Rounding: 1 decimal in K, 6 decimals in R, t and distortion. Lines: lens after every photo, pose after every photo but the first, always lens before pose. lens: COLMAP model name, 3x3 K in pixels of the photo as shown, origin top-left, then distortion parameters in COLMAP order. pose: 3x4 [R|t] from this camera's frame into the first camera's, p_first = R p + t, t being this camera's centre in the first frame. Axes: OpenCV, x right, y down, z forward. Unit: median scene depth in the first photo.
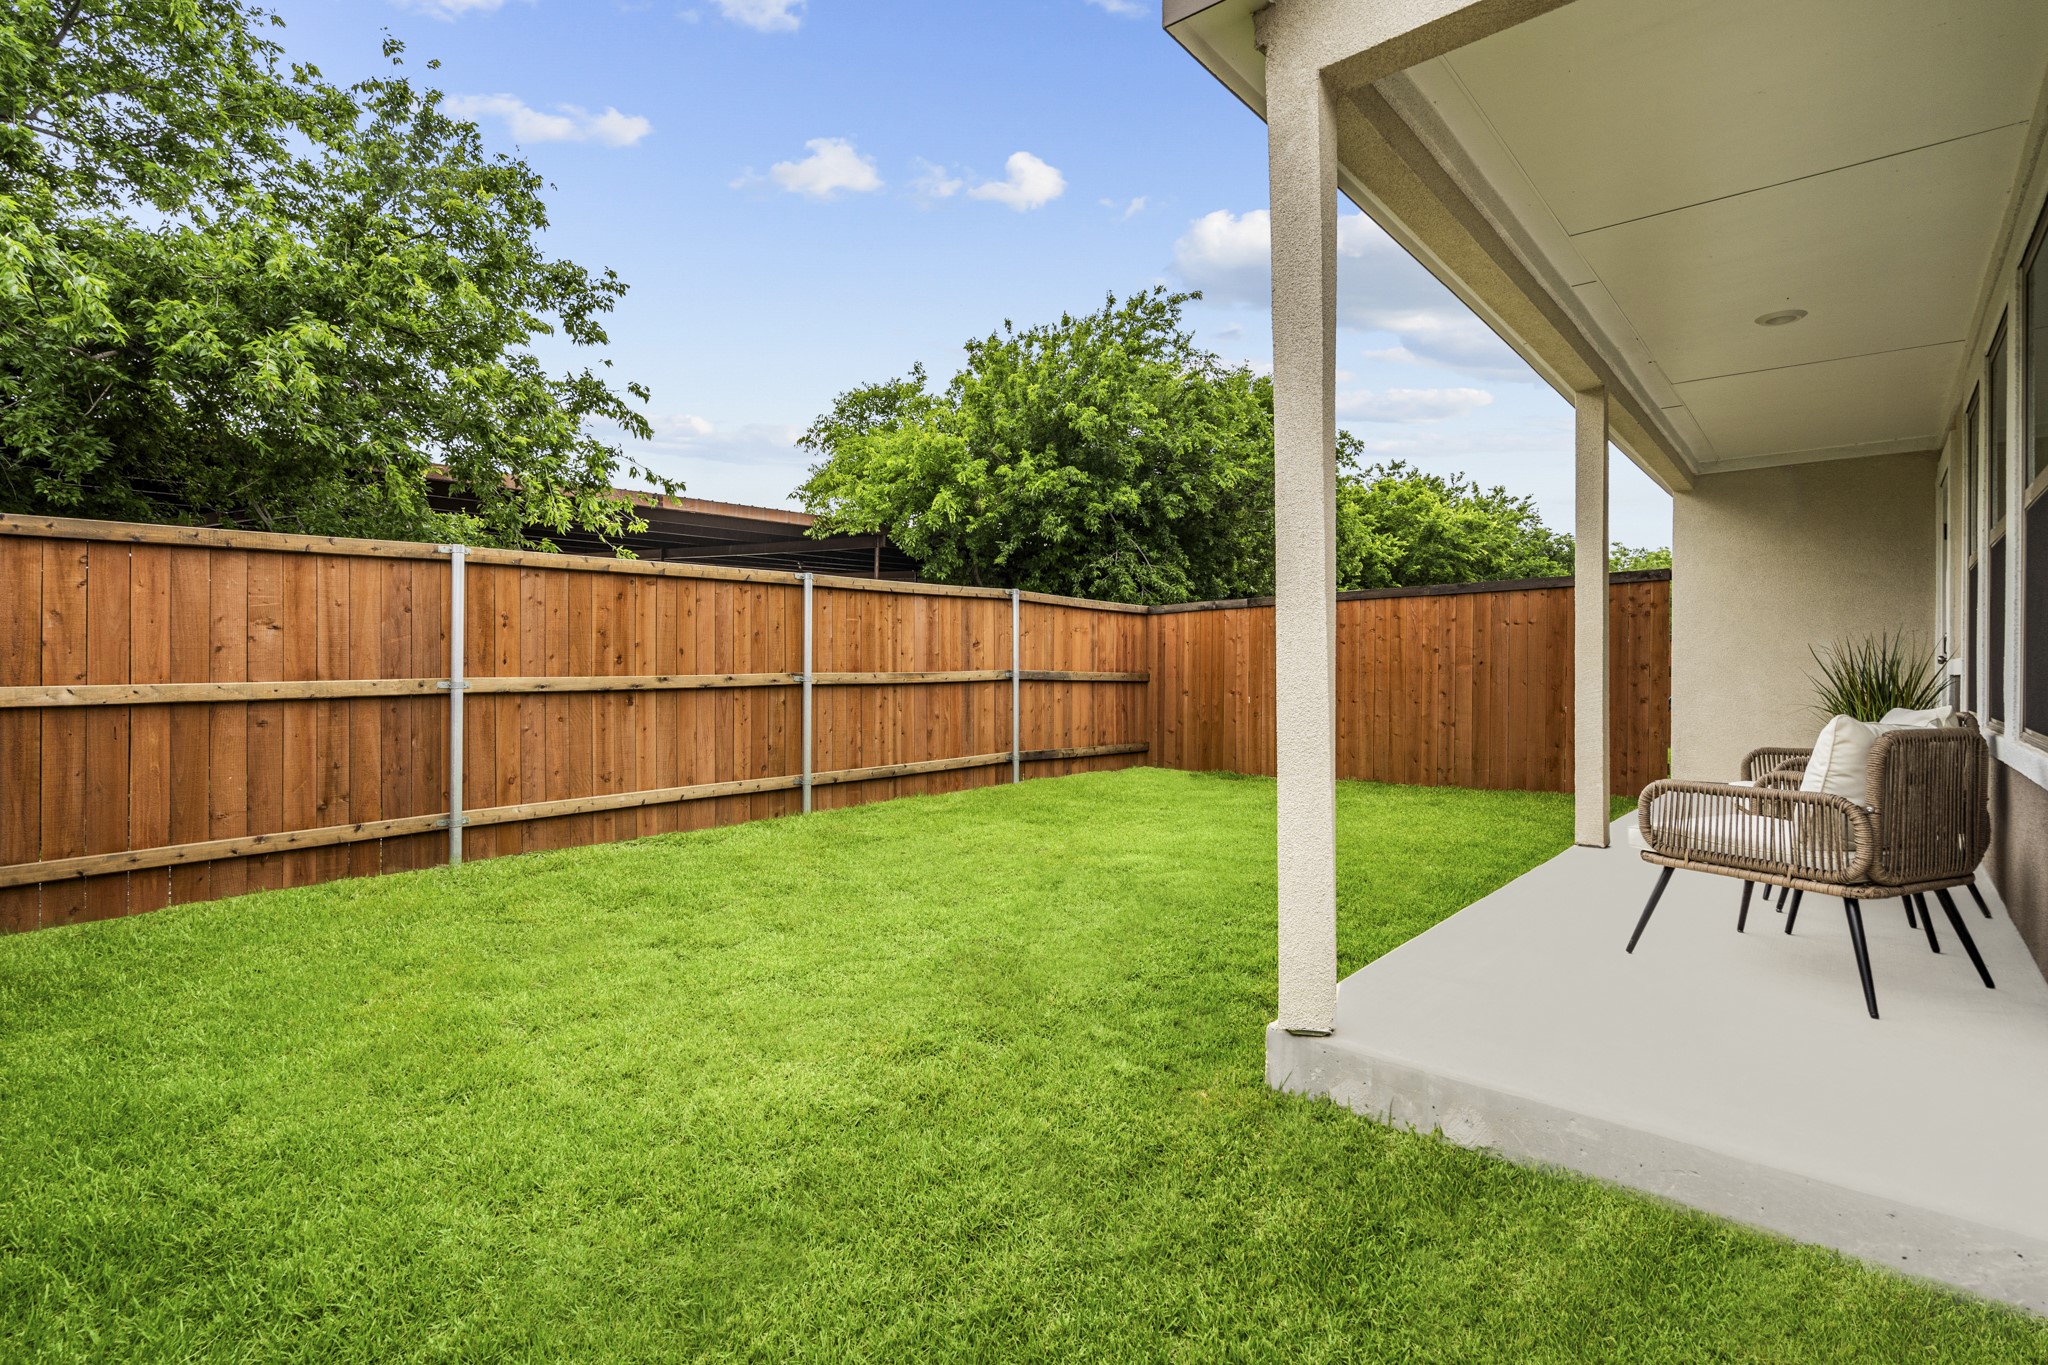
lens RADIAL K [[930.7, 0, 1032.1], [0, 930.7, 660.3], [0, 0, 1]] dist [0.000723, 0.000023]
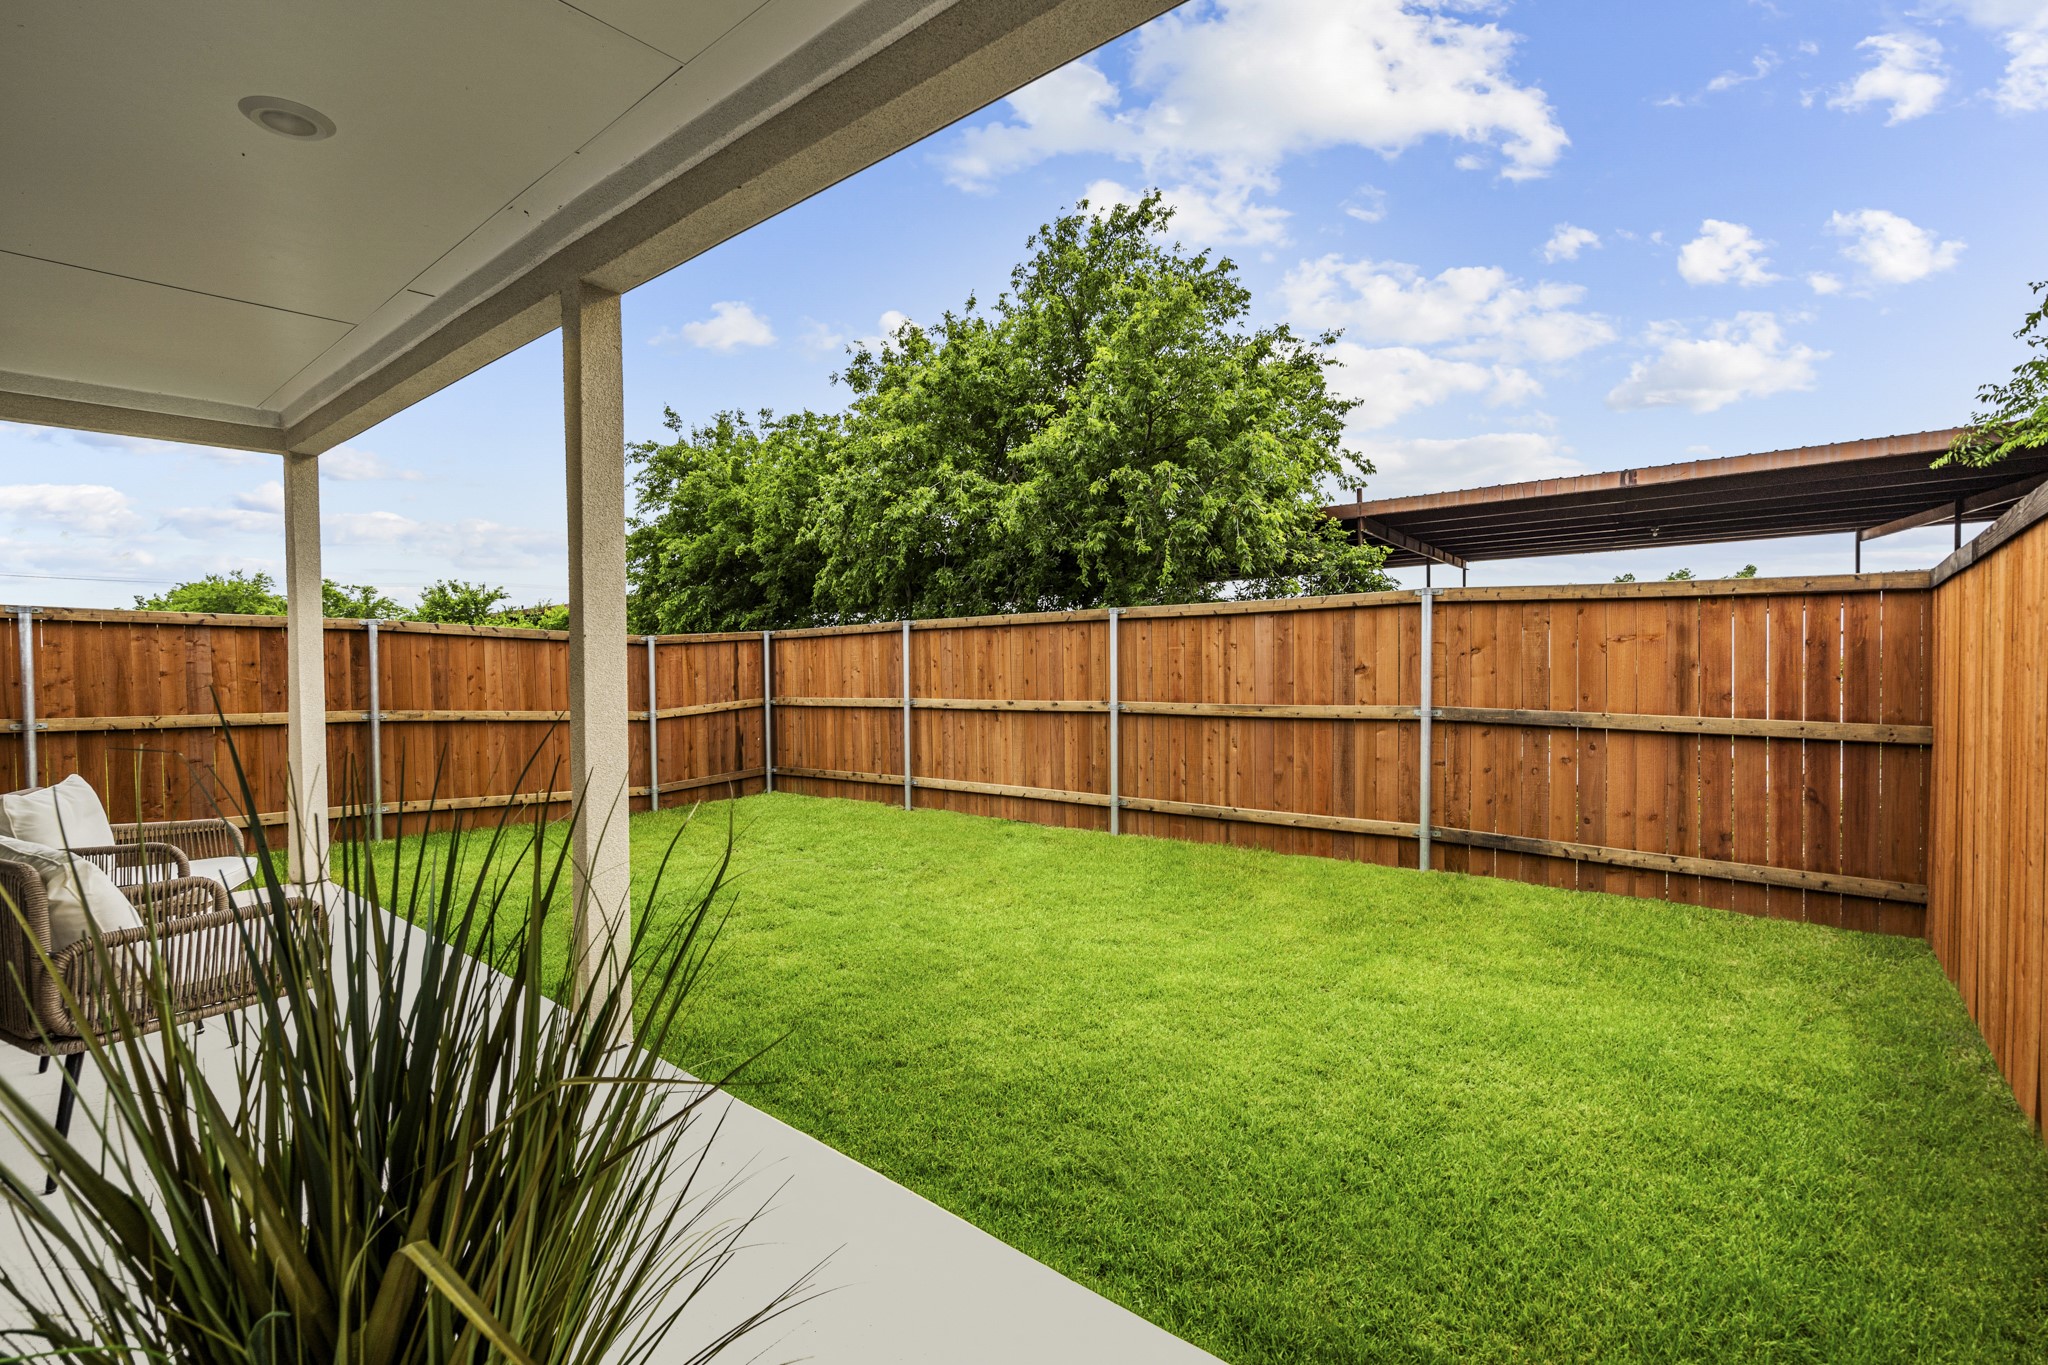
lens RADIAL K [[930.7, 0, 1033.2], [0, 930.7, 697.8], [0, 0, 1]] dist [0.000723, 0.000023]
pose [[0.039909, 0.010213, -0.999151, 0.793540], [-0.008044, 0.999919, 0.009899, -0.000210], [0.999171, 0.007642, 0.039988, 0.838523]]
